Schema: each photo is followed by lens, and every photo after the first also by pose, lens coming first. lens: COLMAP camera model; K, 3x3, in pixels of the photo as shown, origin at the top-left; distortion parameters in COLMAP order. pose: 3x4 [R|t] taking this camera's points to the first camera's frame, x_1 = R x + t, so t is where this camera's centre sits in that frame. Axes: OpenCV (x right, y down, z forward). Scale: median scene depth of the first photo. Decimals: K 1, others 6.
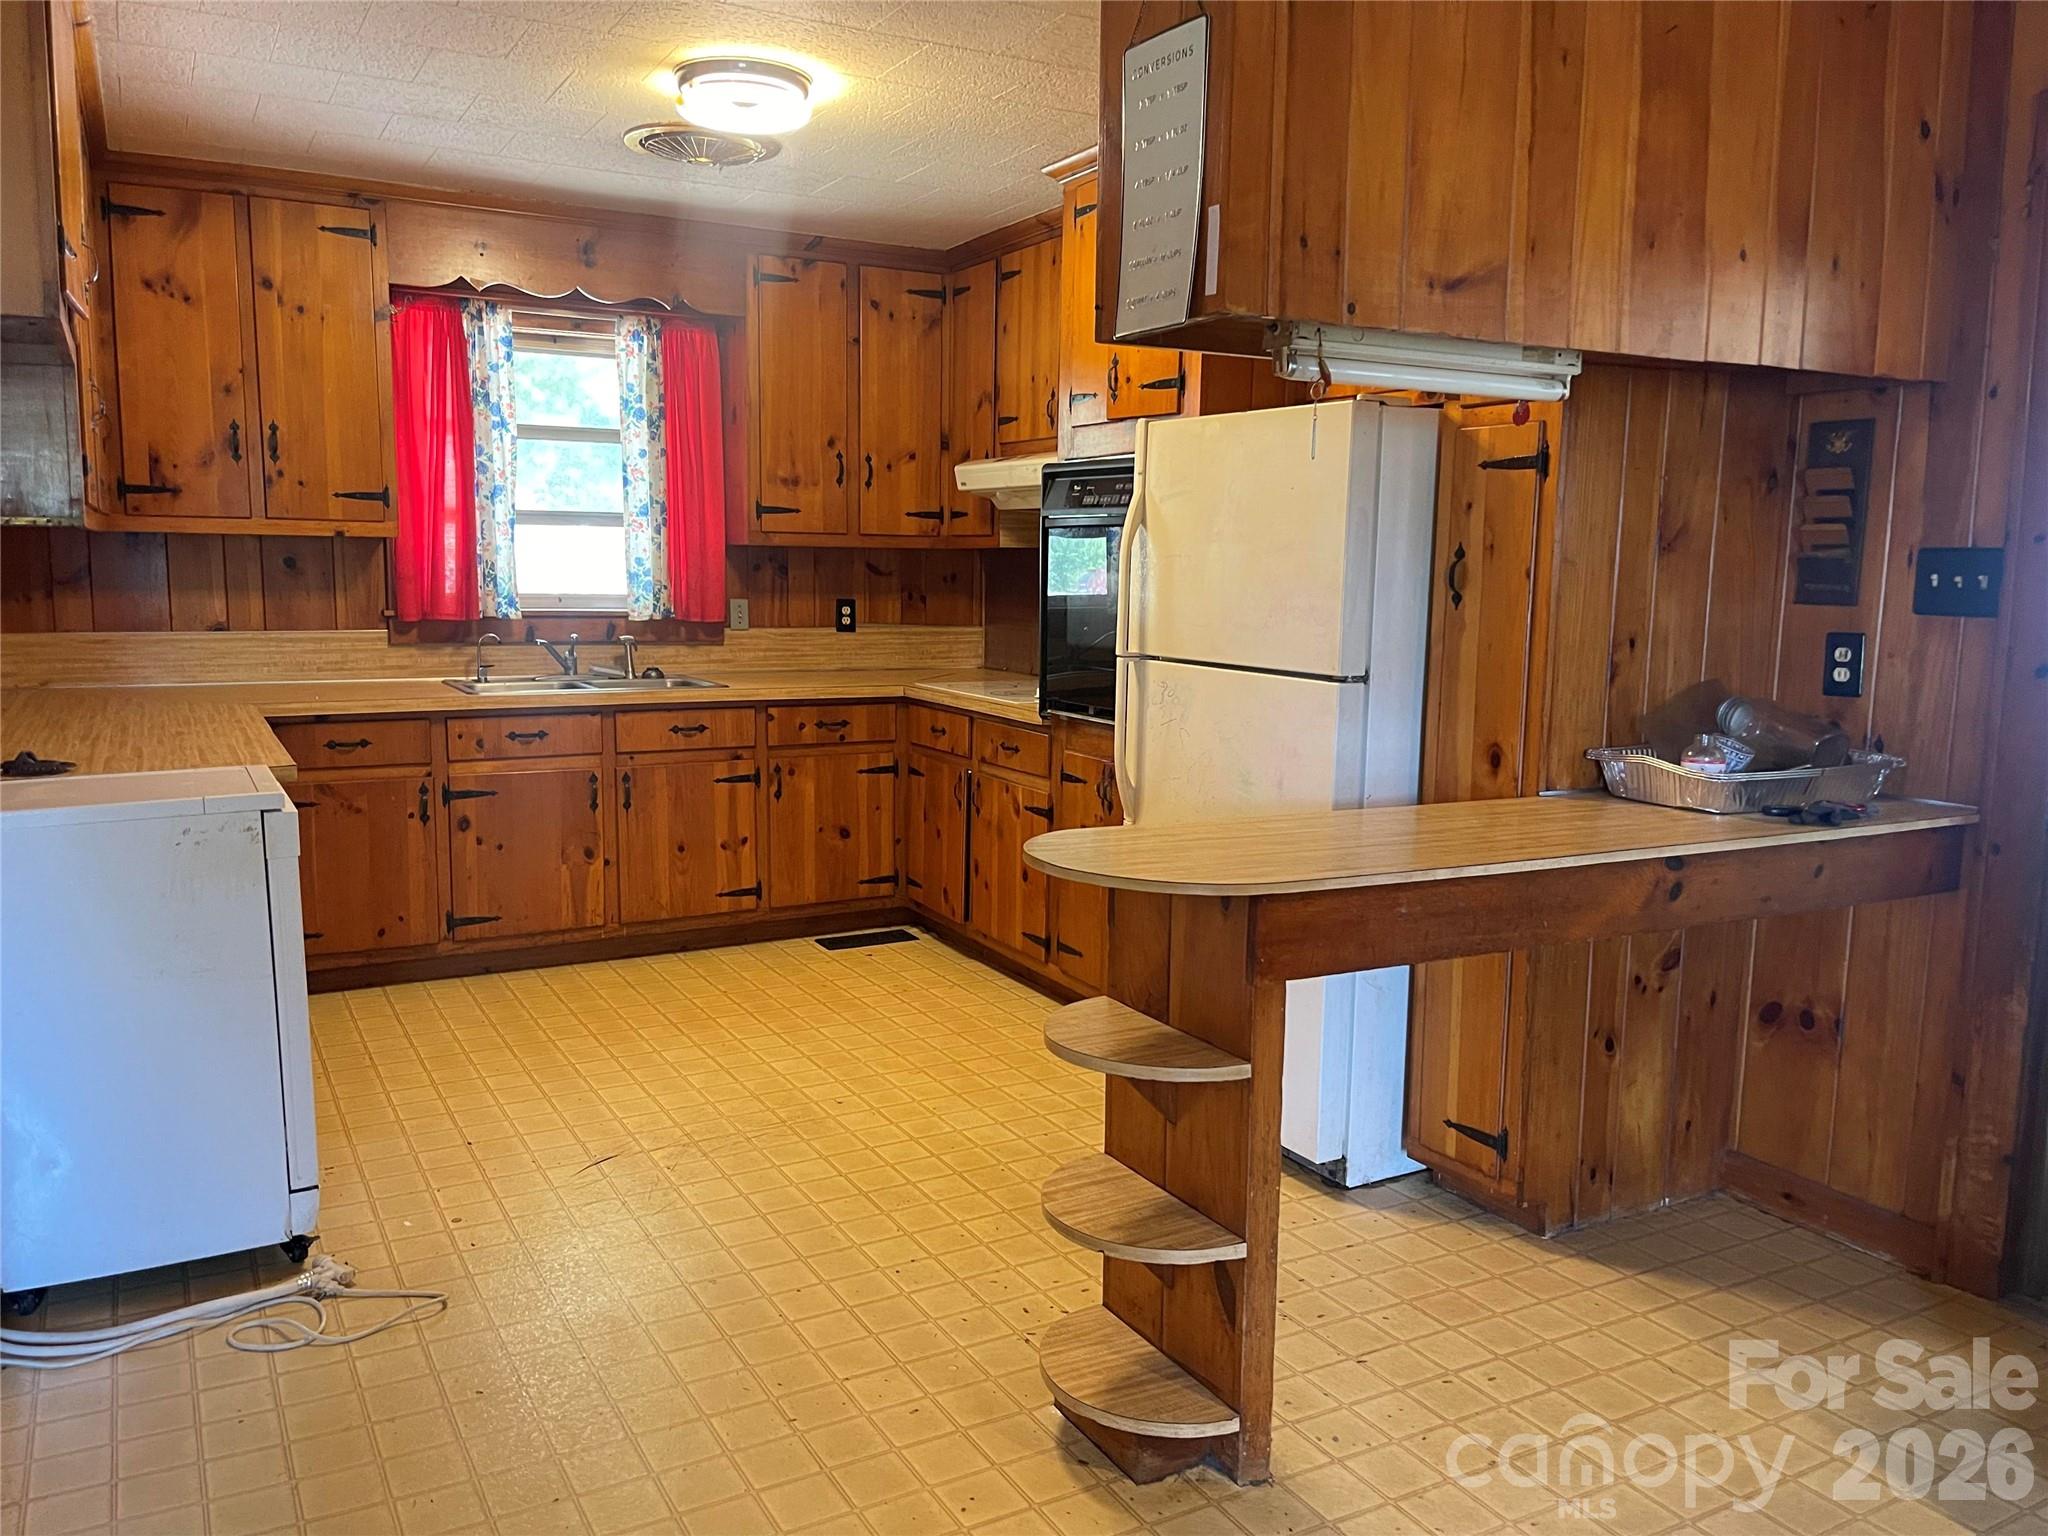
lens RADIAL K [[1571.4, 0, 1024.0], [0, 1571.4, 768.0], [0, 0, 1]] dist [0.094642, -0.125817]
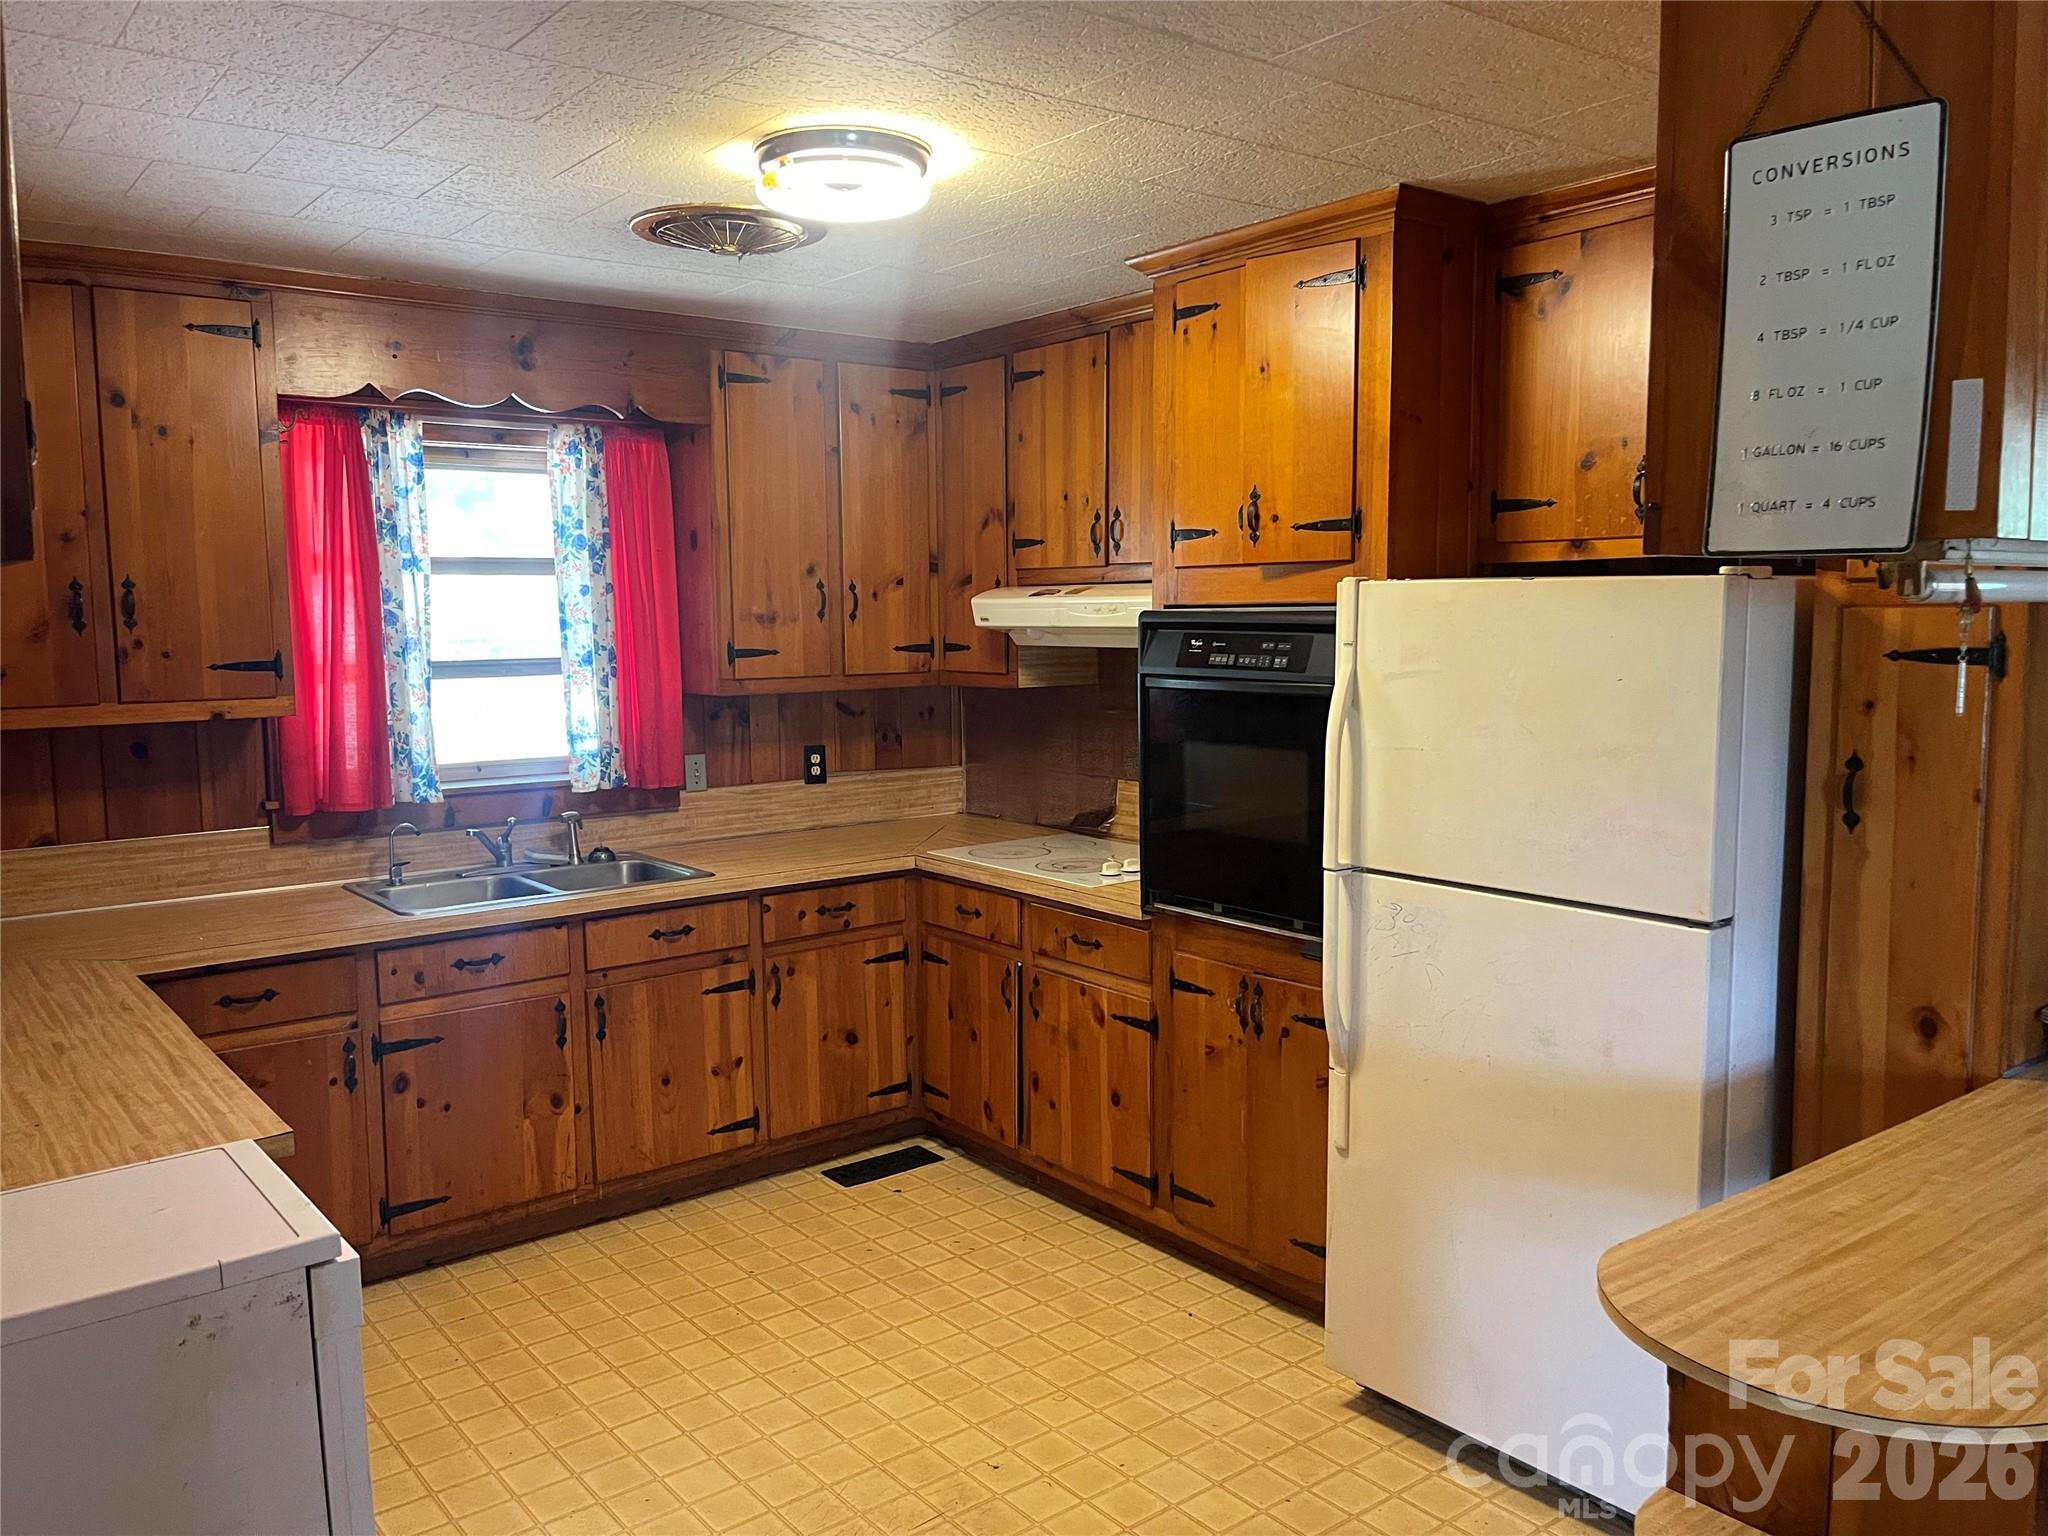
lens RADIAL K [[1571.4, 0, 1024.0], [0, 1571.4, 768.0], [0, 0, 1]] dist [0.094642, -0.125817]
pose [[0.986928, -0.040839, 0.155899, -0.154987], [0.045348, 0.998647, -0.025470, -0.078987], [-0.154648, 0.032207, 0.987445, 0.166392]]
